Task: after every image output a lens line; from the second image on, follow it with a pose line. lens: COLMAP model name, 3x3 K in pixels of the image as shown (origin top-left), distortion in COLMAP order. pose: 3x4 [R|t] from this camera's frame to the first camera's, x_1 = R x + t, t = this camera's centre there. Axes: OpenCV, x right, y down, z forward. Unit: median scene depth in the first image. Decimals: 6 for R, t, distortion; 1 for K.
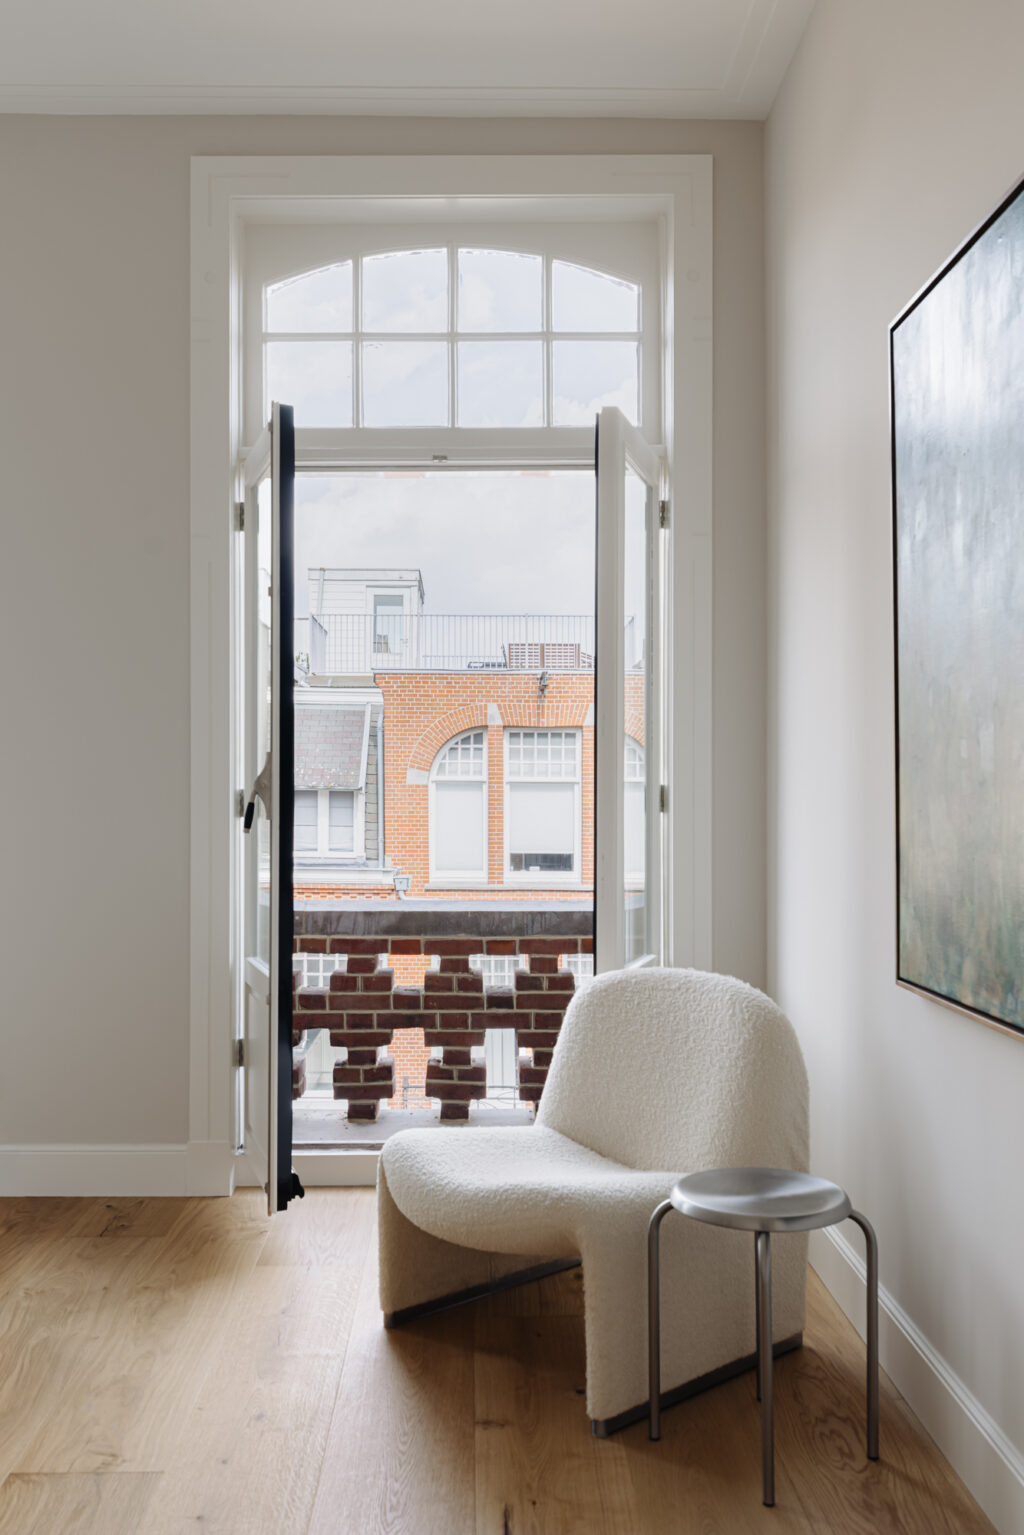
lens RADIAL K [[1344.5, 0, 512.1], [0, 1344.5, 805.3], [0, 0, 1]] dist [-0.005560, -0.003147]
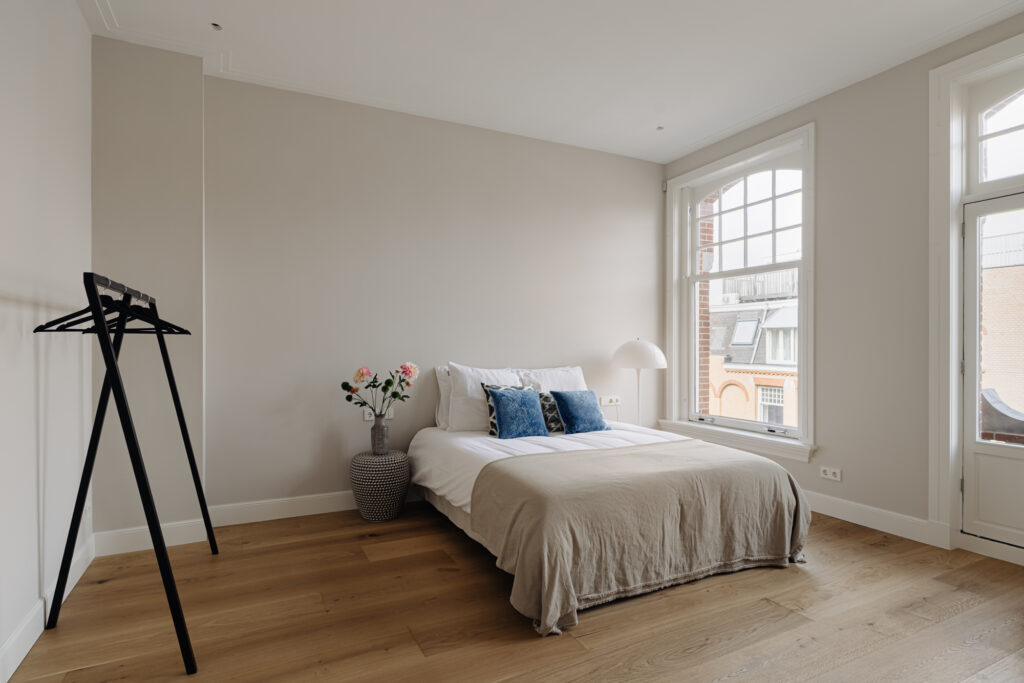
lens RADIAL K [[537.2, 0, 512.0], [0, 537.2, 341.5], [0, 0, 1]] dist [0.000963, 0.000143]
pose [[0.442319, -0.005411, -0.896841, 0.264185], [-0.026312, 0.999473, -0.019007, -0.003185], [0.896472, 0.032005, 0.441944, 0.003358]]
